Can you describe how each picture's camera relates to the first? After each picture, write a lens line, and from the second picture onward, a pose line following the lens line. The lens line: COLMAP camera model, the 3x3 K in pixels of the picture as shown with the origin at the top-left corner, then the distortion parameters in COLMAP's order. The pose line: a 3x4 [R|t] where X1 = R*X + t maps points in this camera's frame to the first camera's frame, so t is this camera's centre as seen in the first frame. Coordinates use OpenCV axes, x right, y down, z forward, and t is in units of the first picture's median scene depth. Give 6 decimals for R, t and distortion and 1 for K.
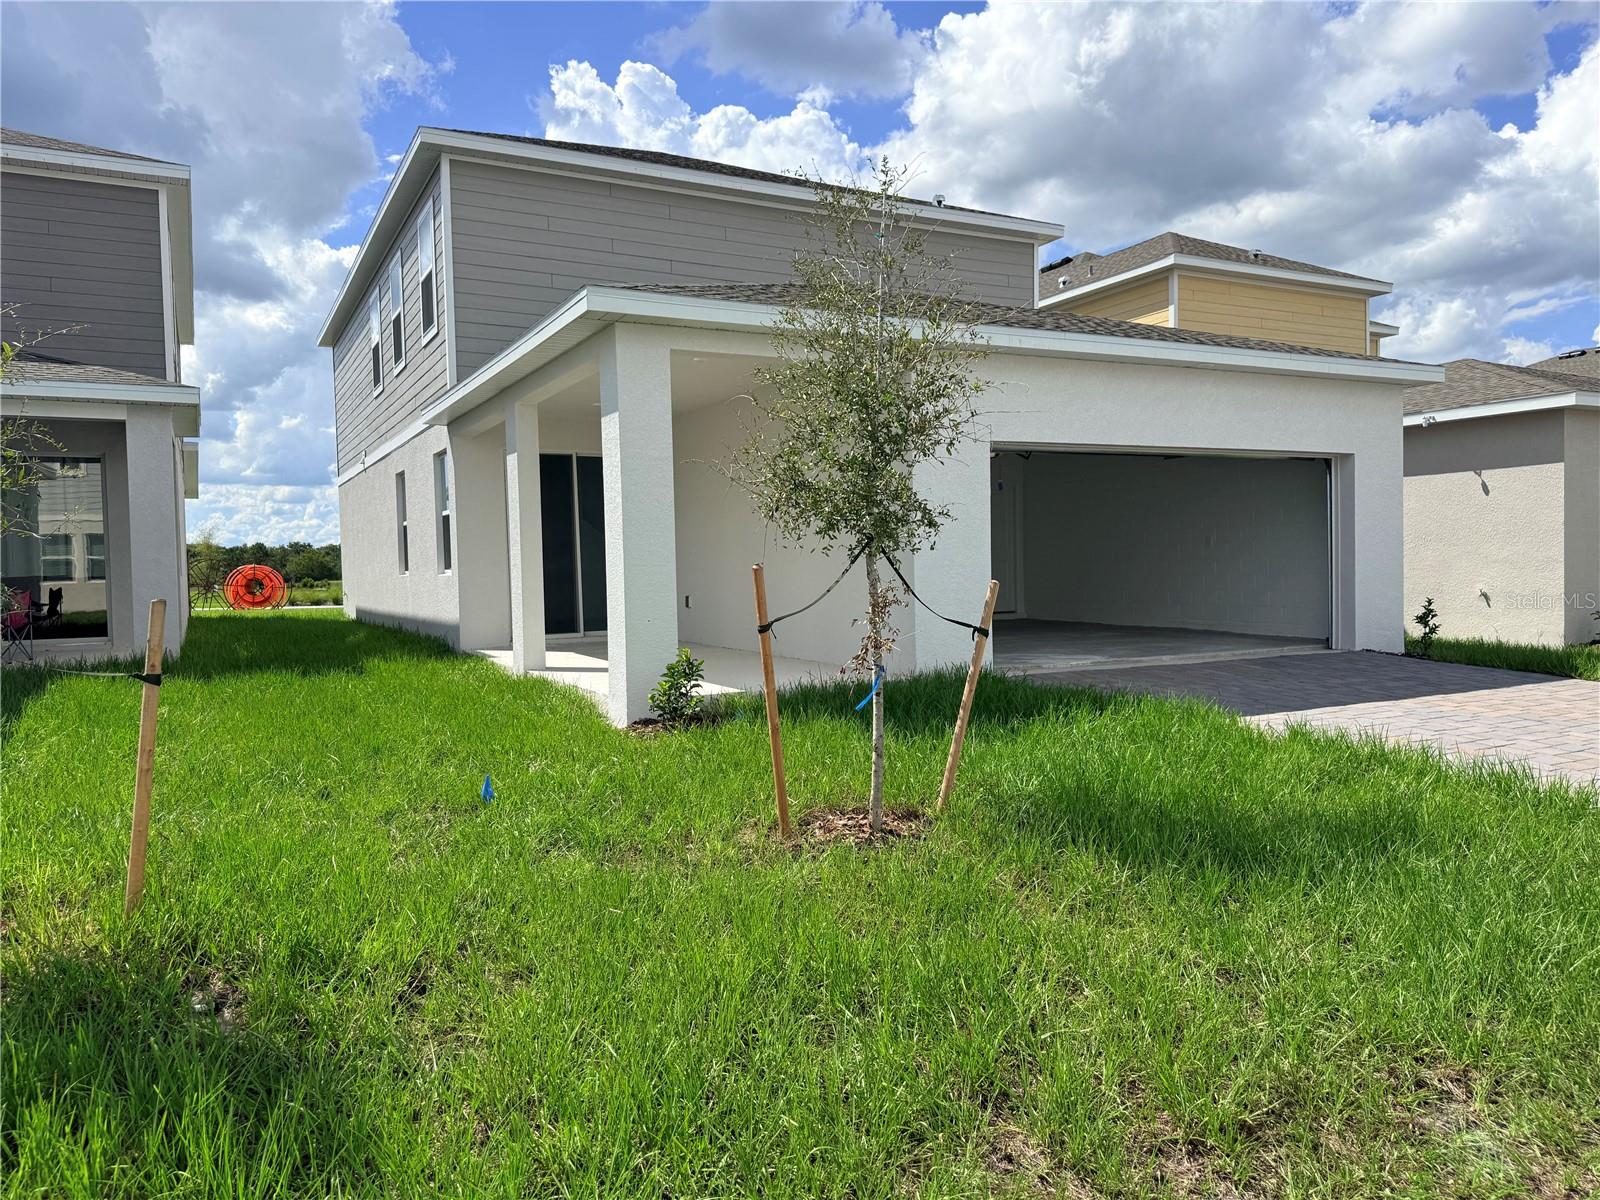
lens RADIAL K [[1119.2, 0, 803.1], [0, 1119.2, 608.0], [0, 0, 1]] dist [0.113701, -0.138165]
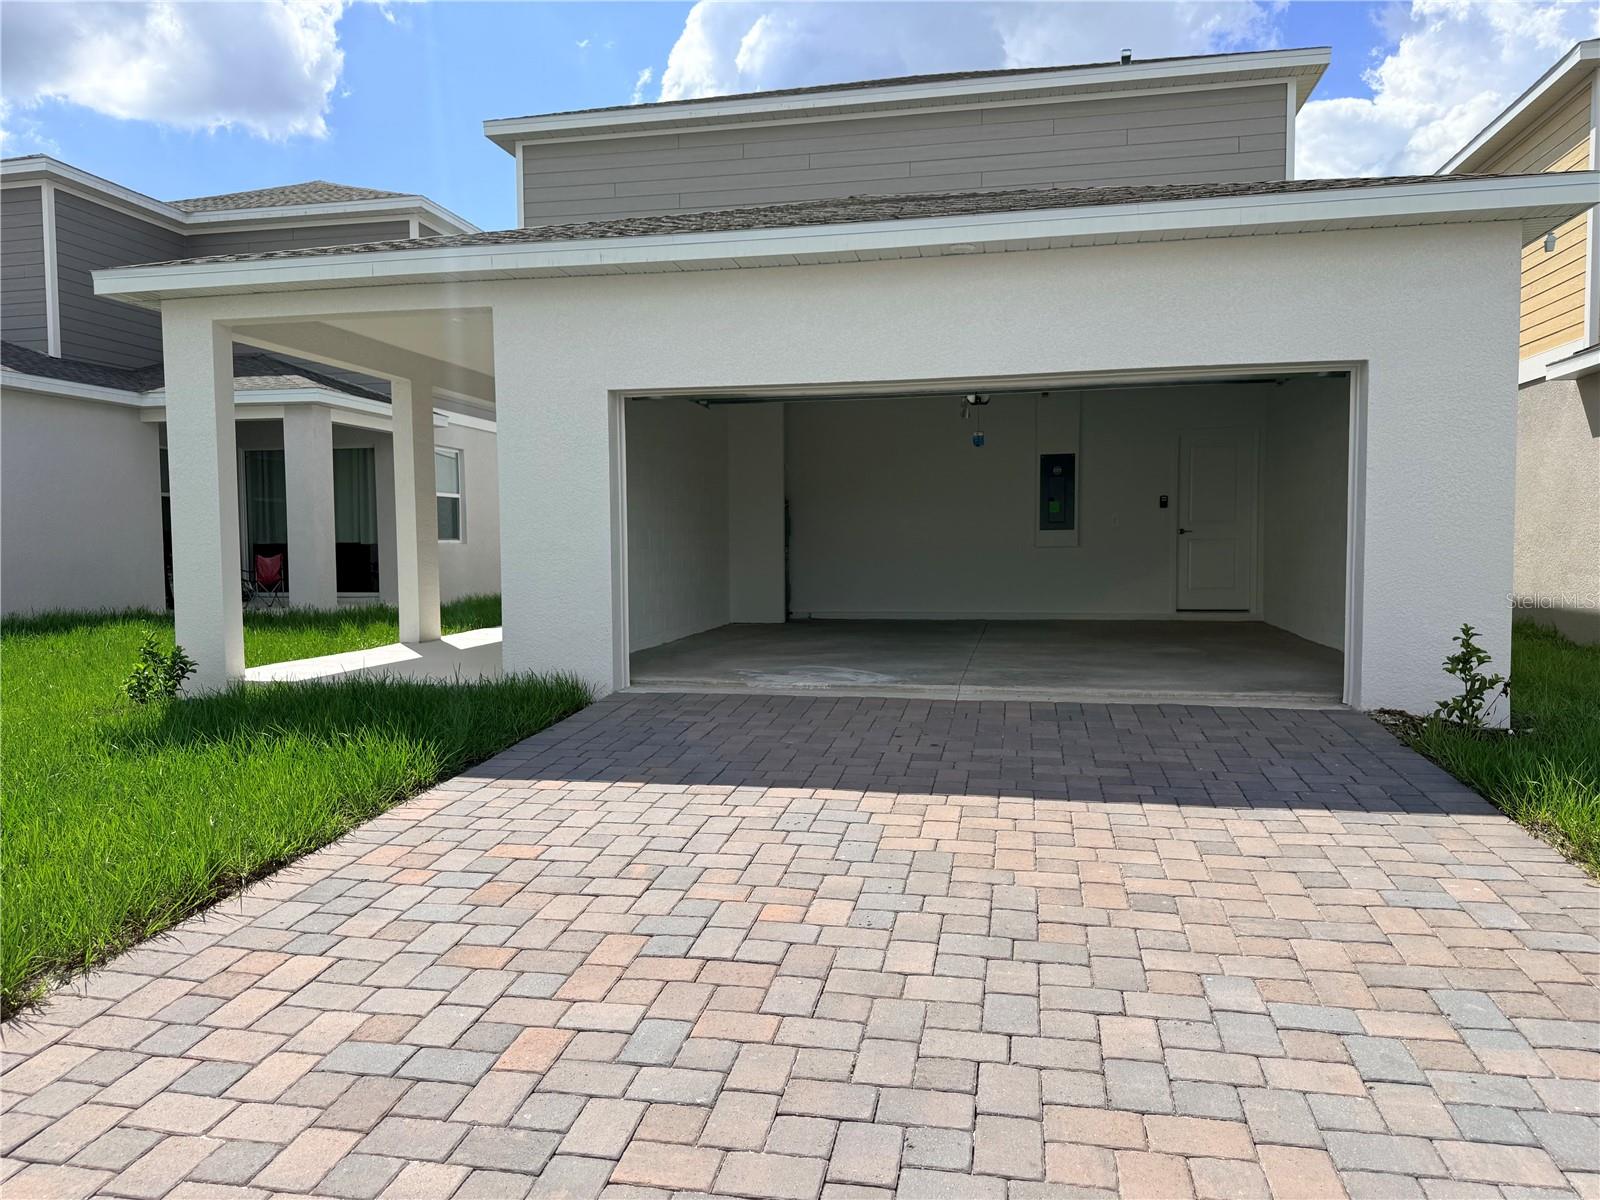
lens RADIAL K [[1119.2, 0, 803.1], [0, 1119.2, 608.0], [0, 0, 1]] dist [0.113701, -0.138165]
pose [[0.775803, 0.050596, -0.628943, 0.638368], [-0.029574, 0.998600, 0.043854, -0.030296], [0.630281, -0.015422, 0.776214, 0.398318]]
